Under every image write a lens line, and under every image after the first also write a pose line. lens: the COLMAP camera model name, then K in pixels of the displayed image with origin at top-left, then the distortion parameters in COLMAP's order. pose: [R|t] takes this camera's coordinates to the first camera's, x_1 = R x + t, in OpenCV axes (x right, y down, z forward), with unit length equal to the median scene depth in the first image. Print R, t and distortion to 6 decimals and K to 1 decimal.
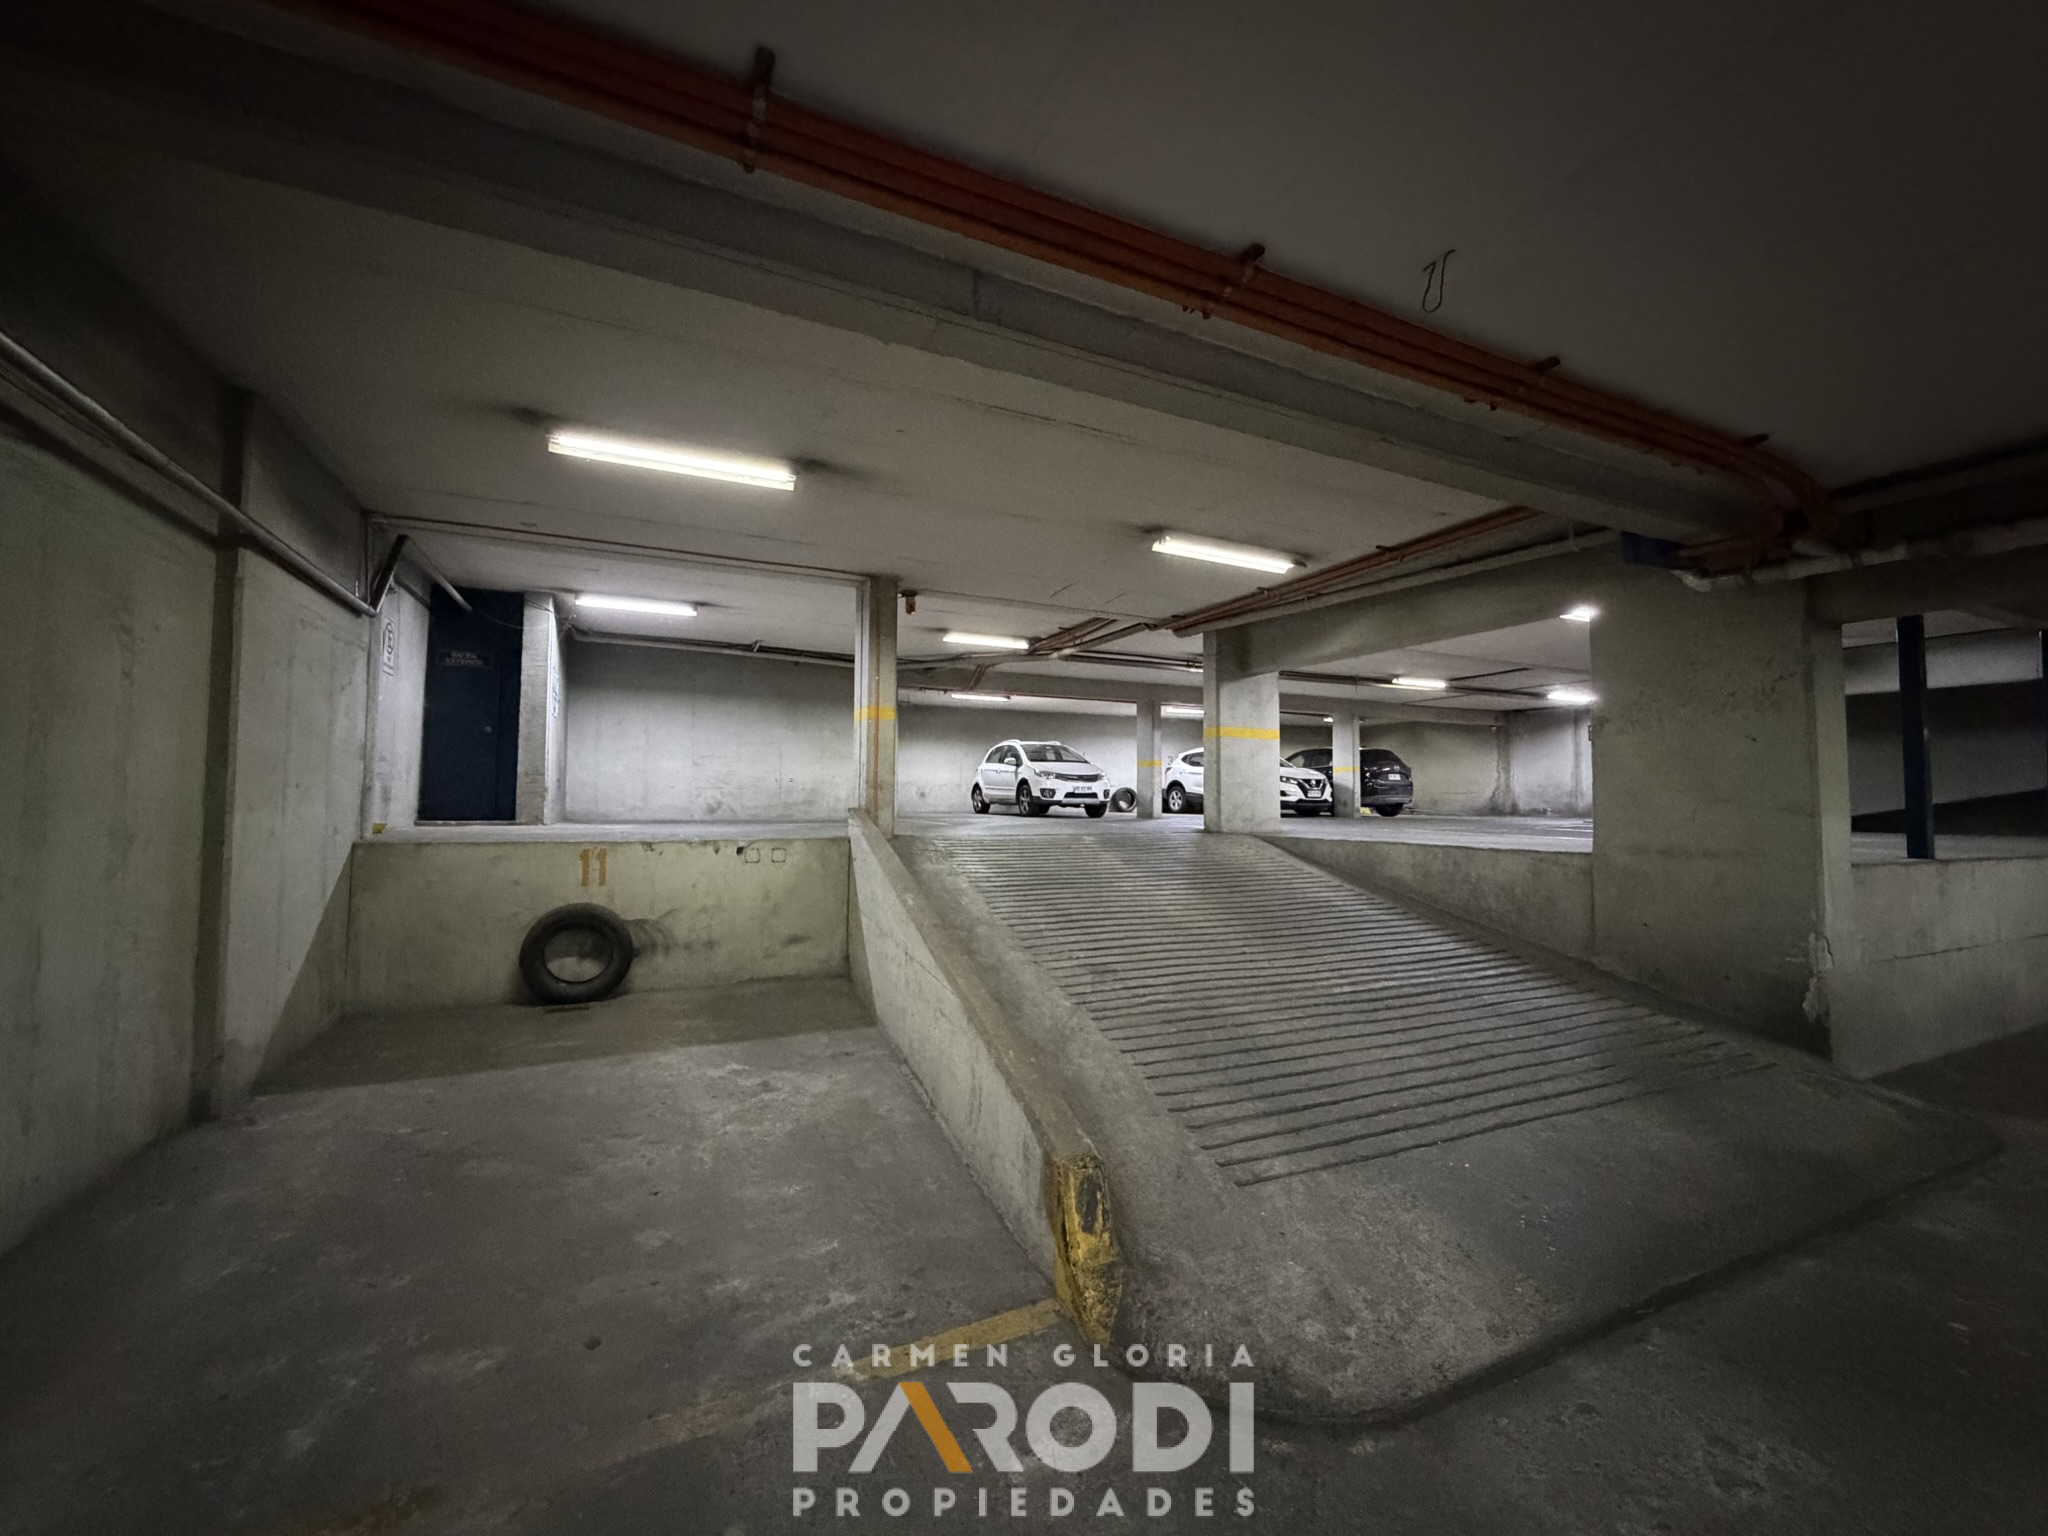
lens RADIAL K [[814.2, 0, 1021.8], [0, 814.2, 765.0], [0, 0, 1]] dist [-0.002177, -0.000431]
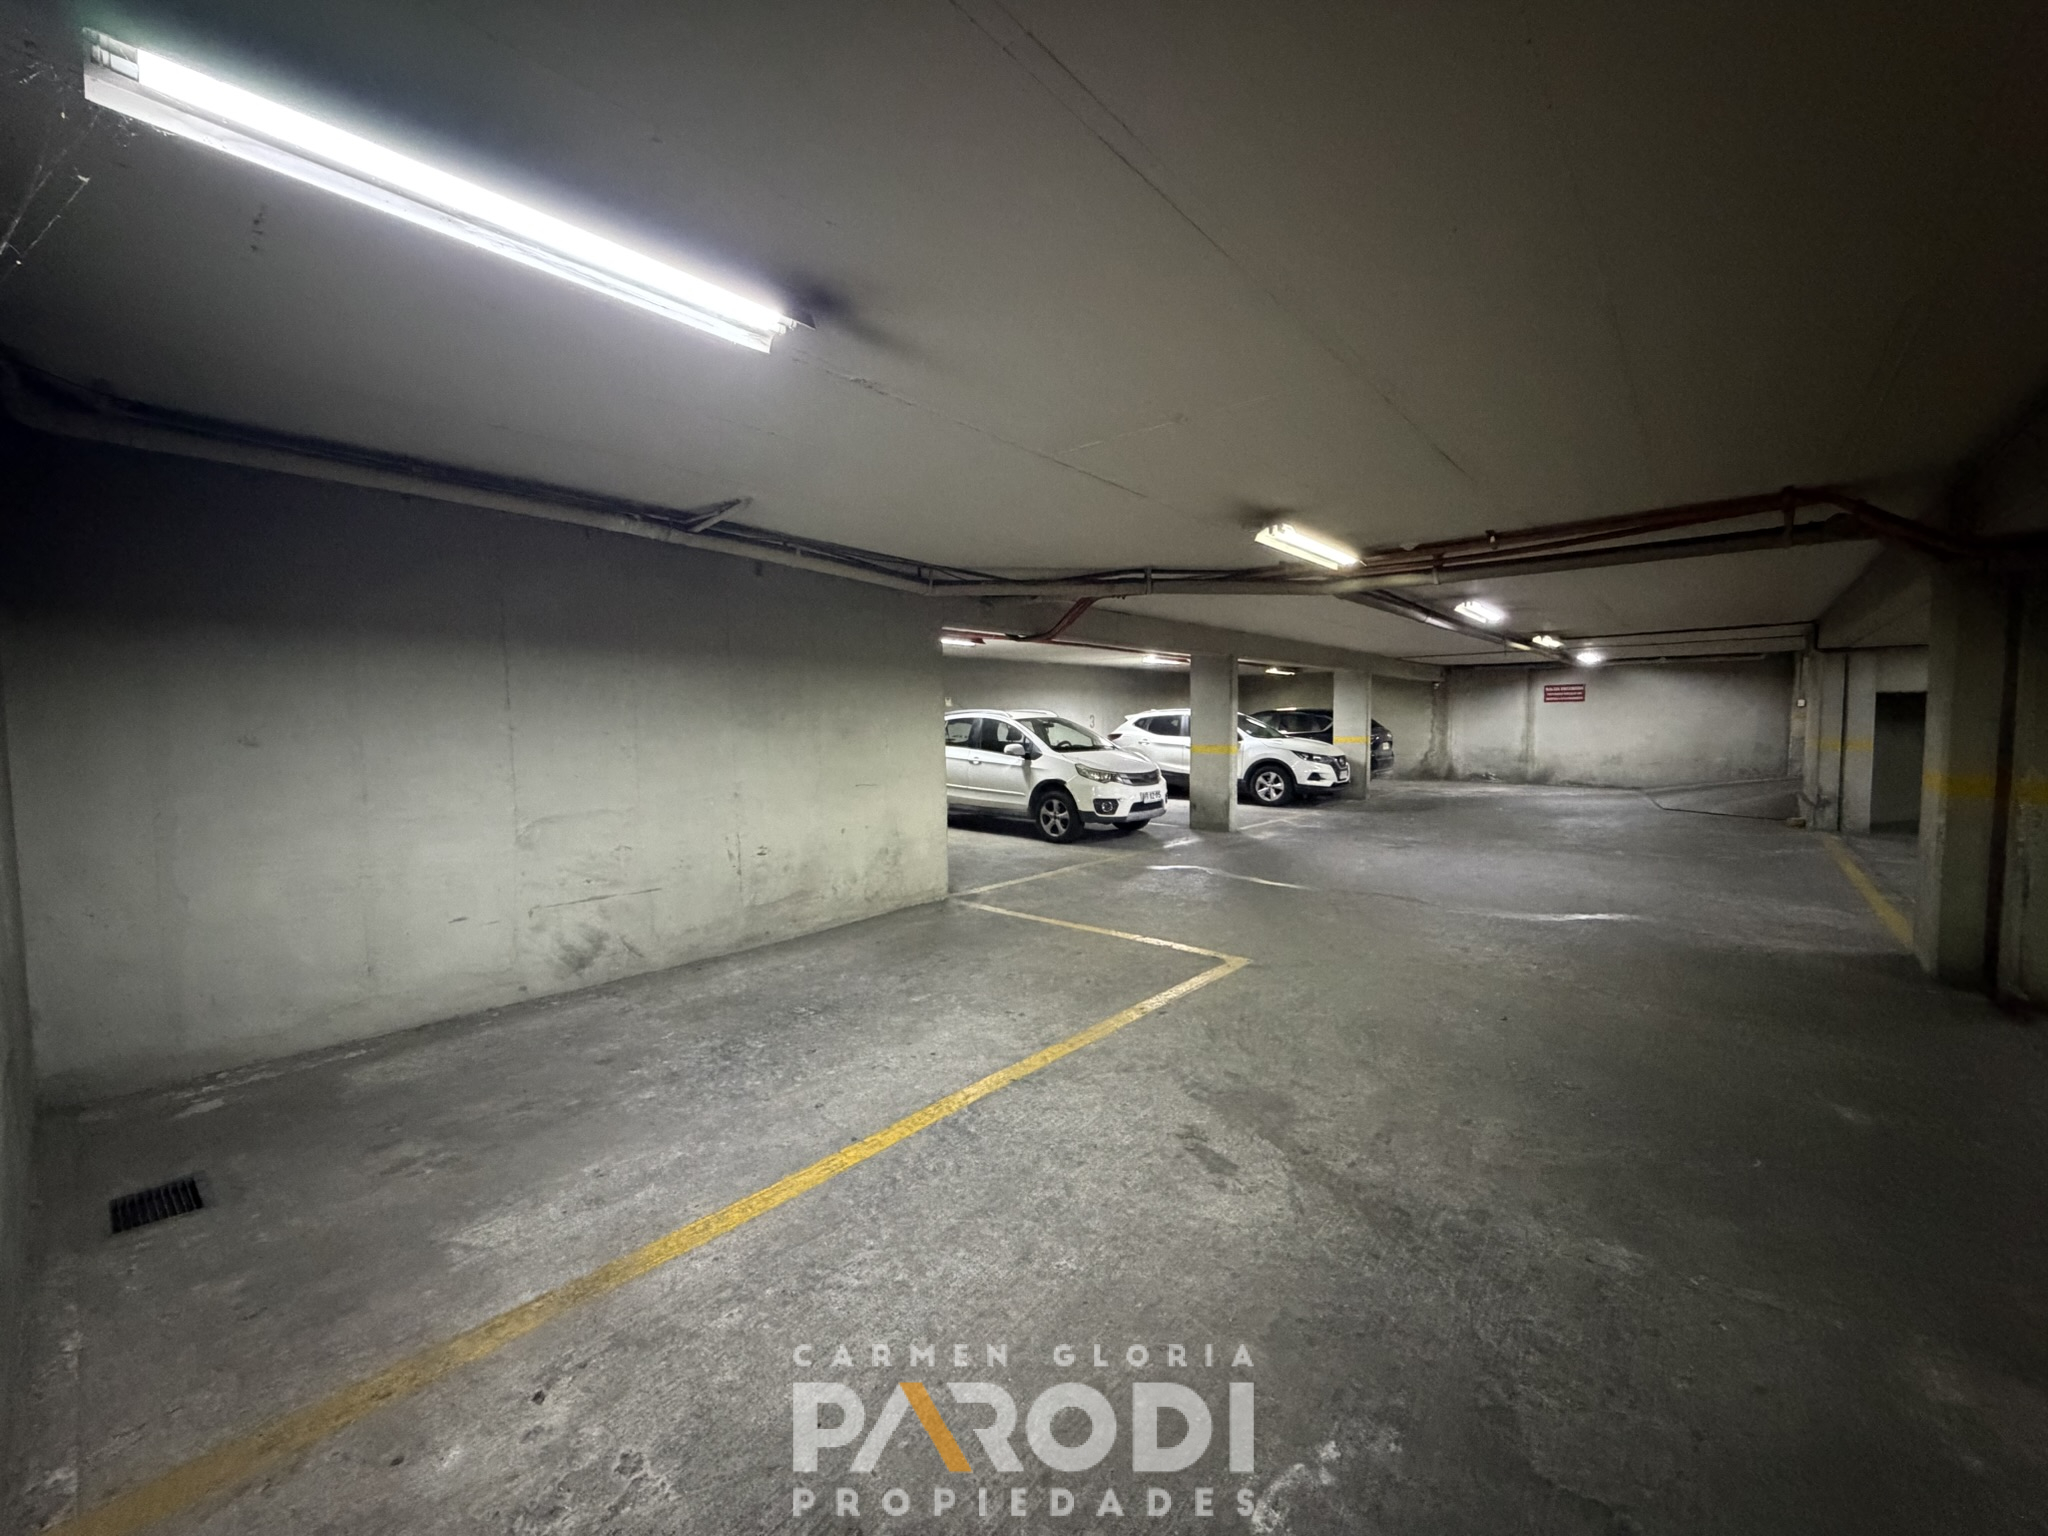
lens RADIAL K [[814.2, 0, 1024.1], [0, 814.2, 766.3], [0, 0, 1]] dist [-0.002177, -0.000431]
pose [[0.915488, -0.035938, 0.400736, -0.265297], [-0.004074, 0.995124, 0.098550, -0.054600], [-0.402324, -0.091854, 0.910878, 0.459784]]
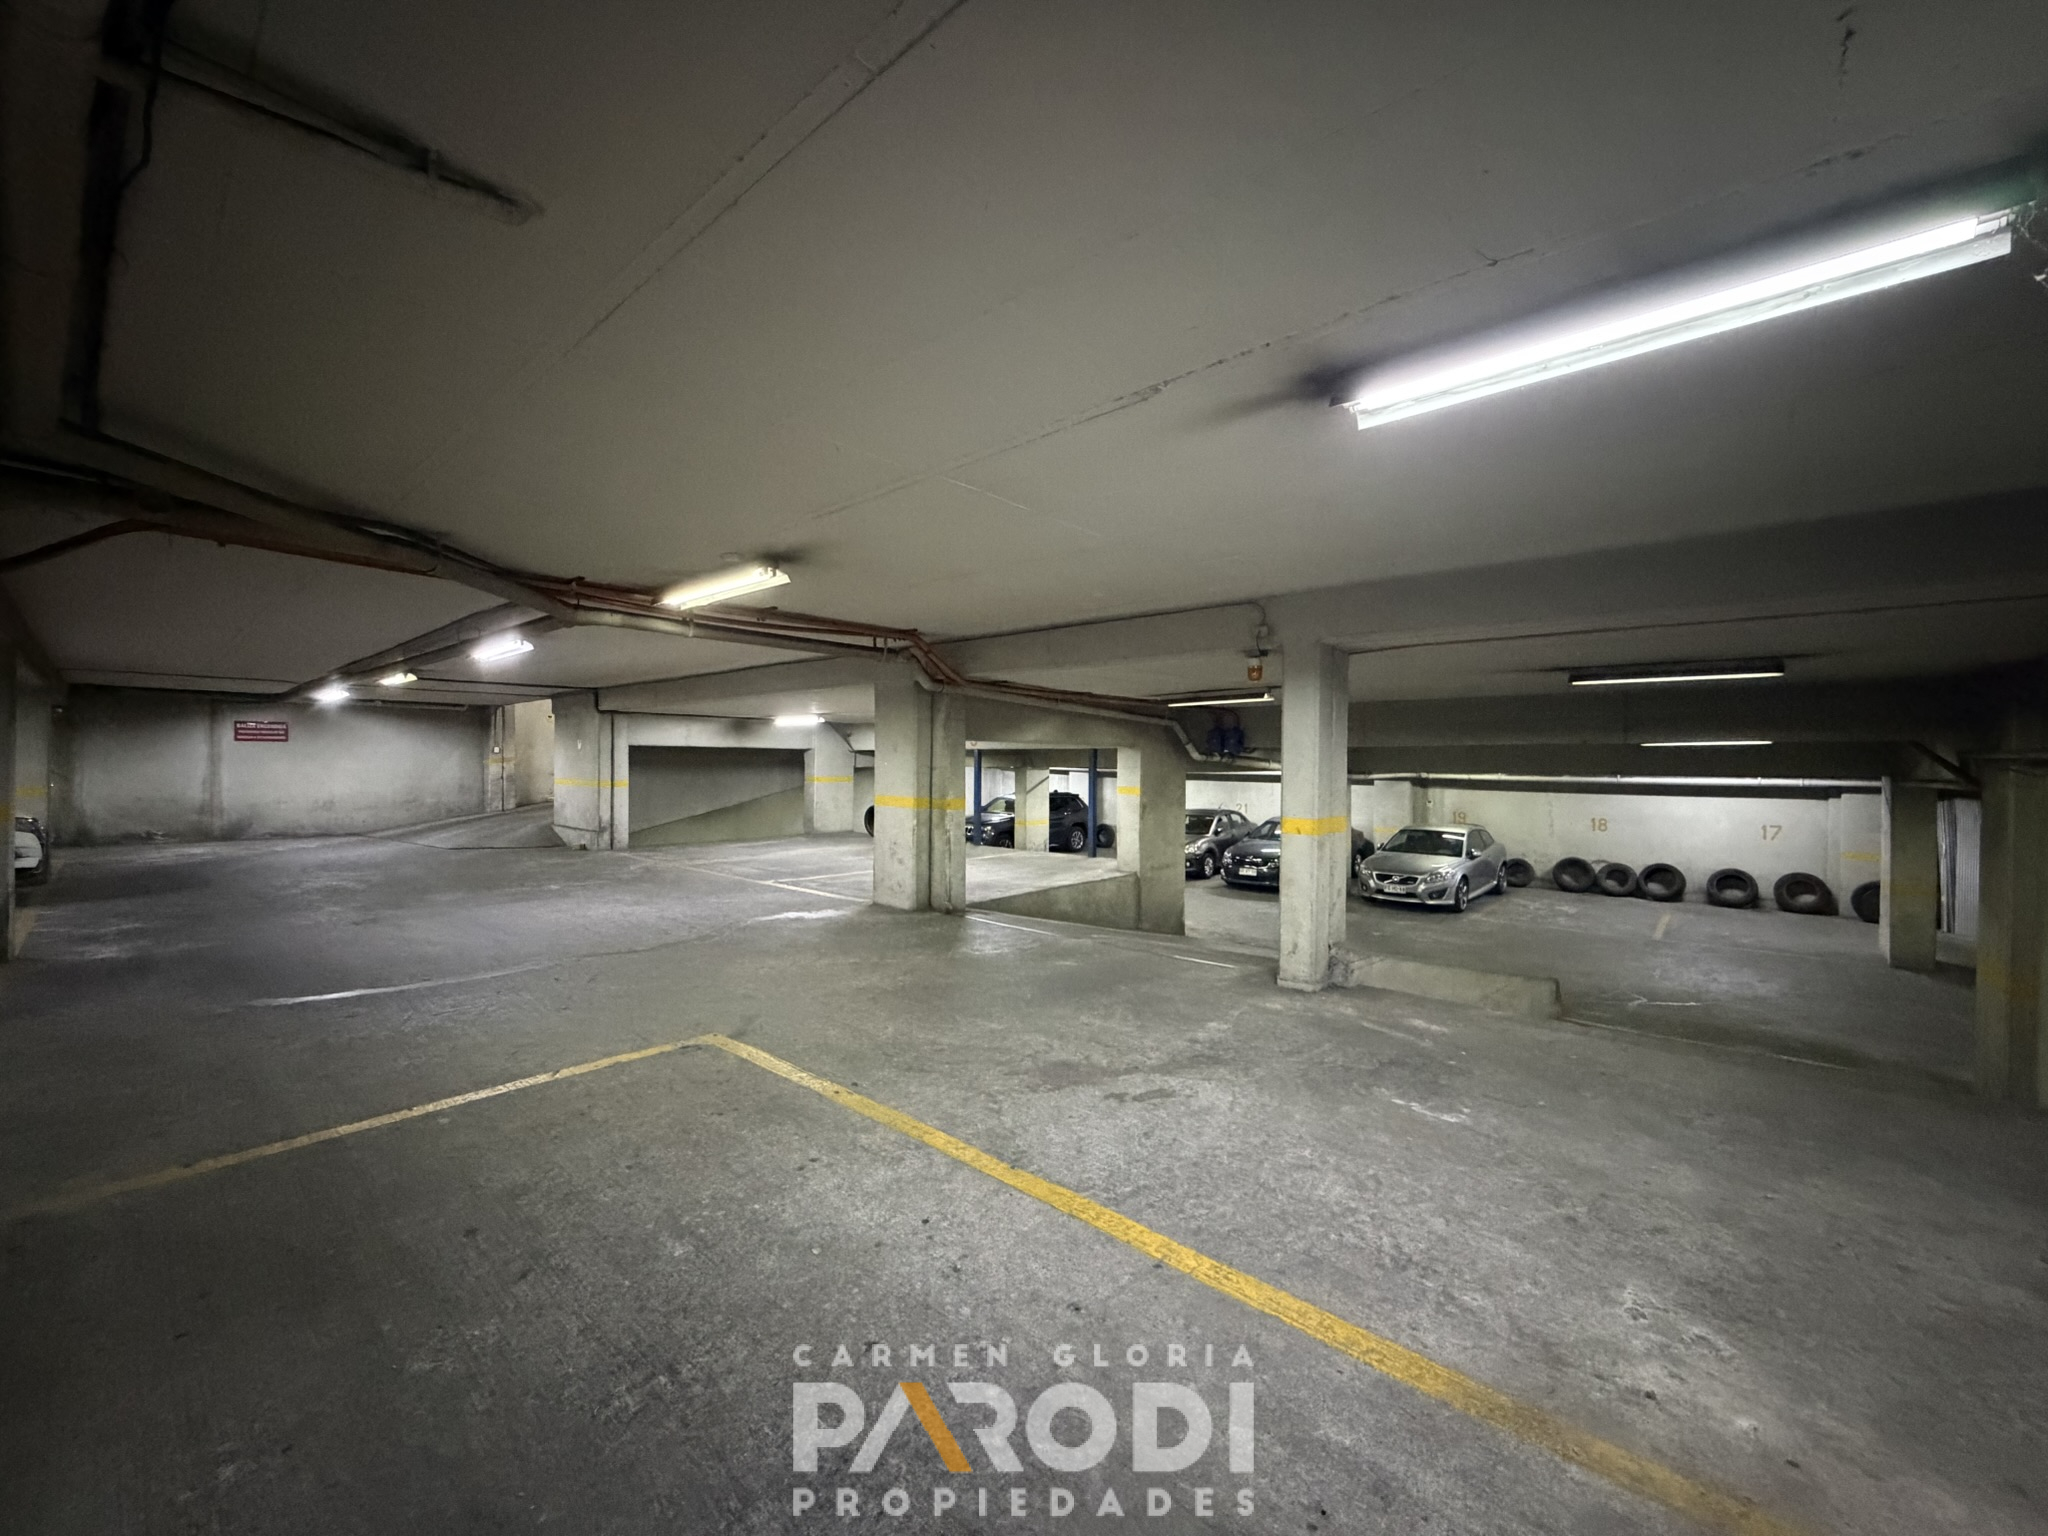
lens RADIAL K [[814.2, 0, 1011.5], [0, 814.2, 765.9], [0, 0, 1]] dist [-0.002177, -0.000431]
pose [[-0.378096, -0.013064, 0.925674, -0.360943], [-0.049620, 0.998749, -0.006172, -0.045338], [-0.924435, -0.048265, -0.378272, 0.722510]]
